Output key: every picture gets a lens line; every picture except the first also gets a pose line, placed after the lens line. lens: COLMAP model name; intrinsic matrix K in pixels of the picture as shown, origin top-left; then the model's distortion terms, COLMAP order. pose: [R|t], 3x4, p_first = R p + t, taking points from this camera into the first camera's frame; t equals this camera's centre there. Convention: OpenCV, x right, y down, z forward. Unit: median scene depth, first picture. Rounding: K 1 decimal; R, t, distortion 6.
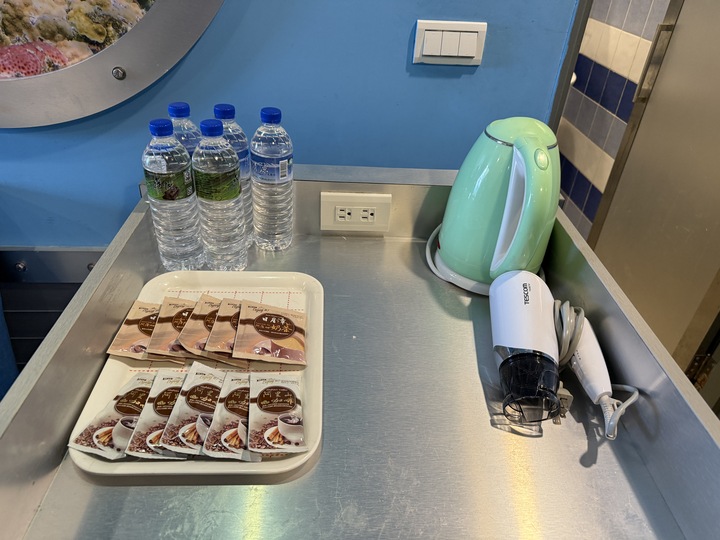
lens RADIAL K [[506.6, 0, 359.7], [0, 506.6, 268.4], [0, 0, 1]] dist [-0.007361, -0.002661]
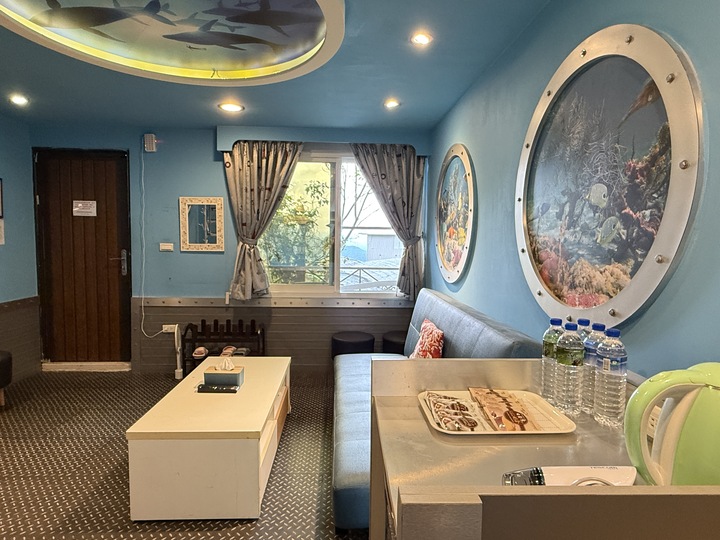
lens RADIAL K [[424.9, 0, 360.3], [0, 424.9, 270.2], [0, 0, 1]] dist [-0.004669, 0.003953]
pose [[-0.022105, 0.010604, -0.999699, 1.355765], [-0.569634, 0.821622, 0.021310, -0.035664], [0.821601, 0.569934, -0.012122, 0.243620]]
